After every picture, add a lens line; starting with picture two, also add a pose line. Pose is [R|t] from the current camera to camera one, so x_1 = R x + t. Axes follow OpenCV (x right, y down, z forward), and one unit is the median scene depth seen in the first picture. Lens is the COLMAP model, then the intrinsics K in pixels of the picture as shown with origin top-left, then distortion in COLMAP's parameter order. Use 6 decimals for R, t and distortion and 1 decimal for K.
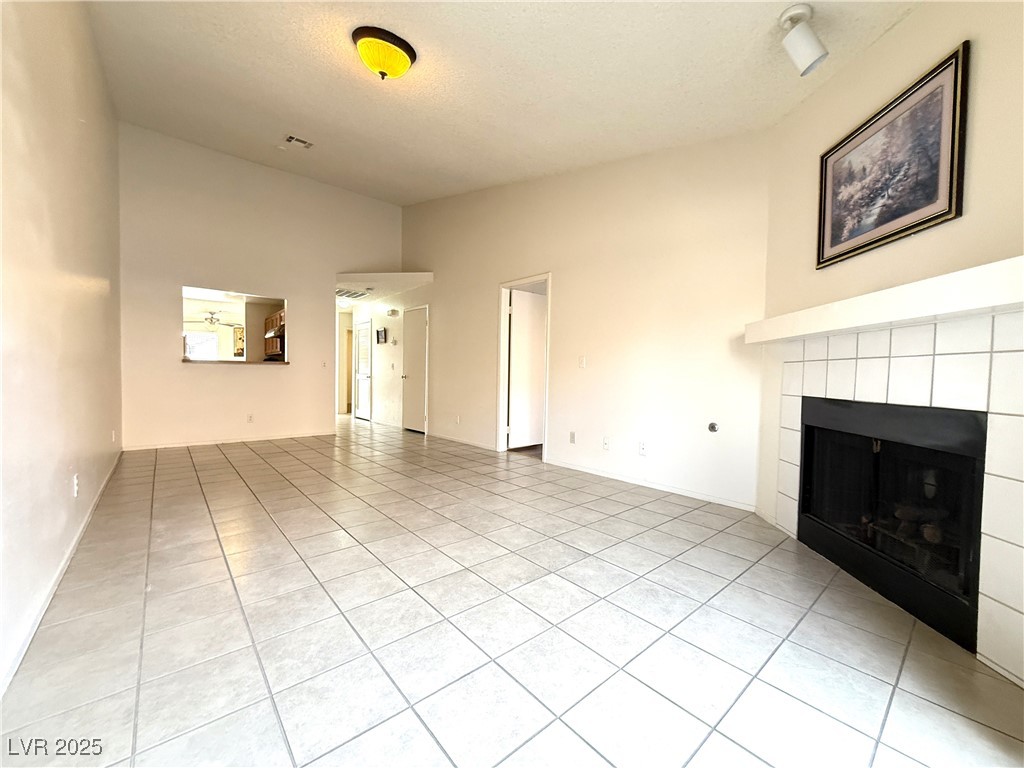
lens RADIAL K [[408.7, 0, 514.4], [0, 408.7, 386.7], [0, 0, 1]] dist [-0.000912, -0.000384]
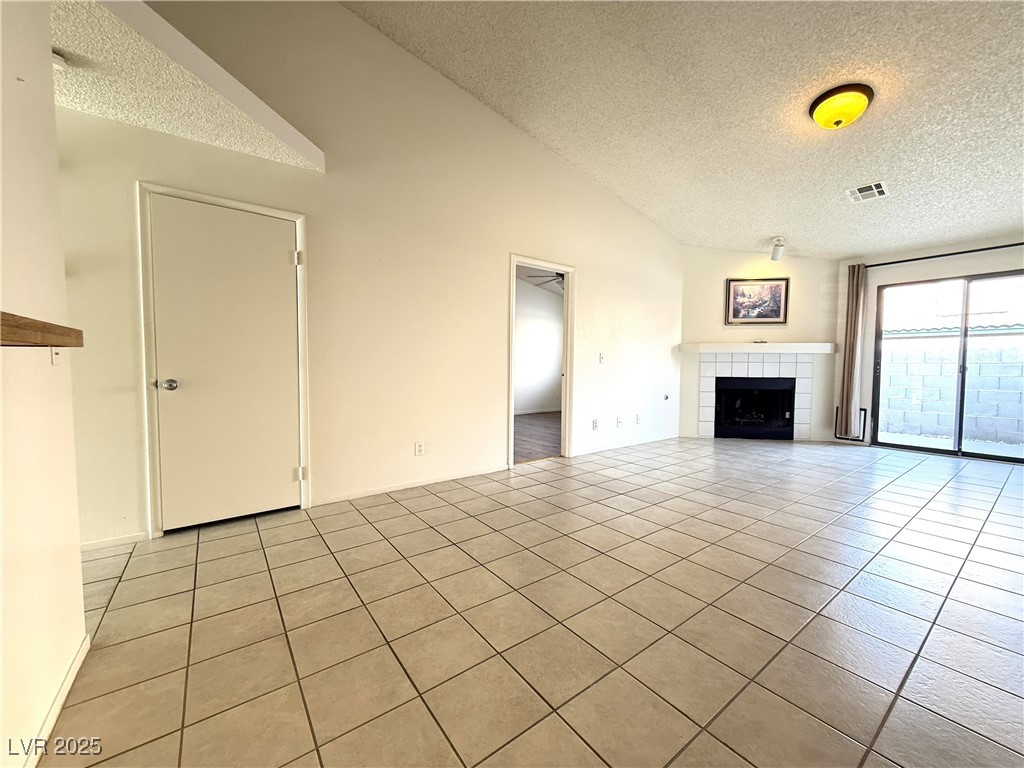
lens RADIAL K [[408.7, 0, 514.4], [0, 408.7, 386.7], [0, 0, 1]] dist [-0.000912, -0.000384]
pose [[0.073496, -0.064205, 0.995227, -1.985944], [0.028828, 0.997645, 0.062232, -0.116676], [-0.996879, 0.024116, 0.075174, 2.278977]]
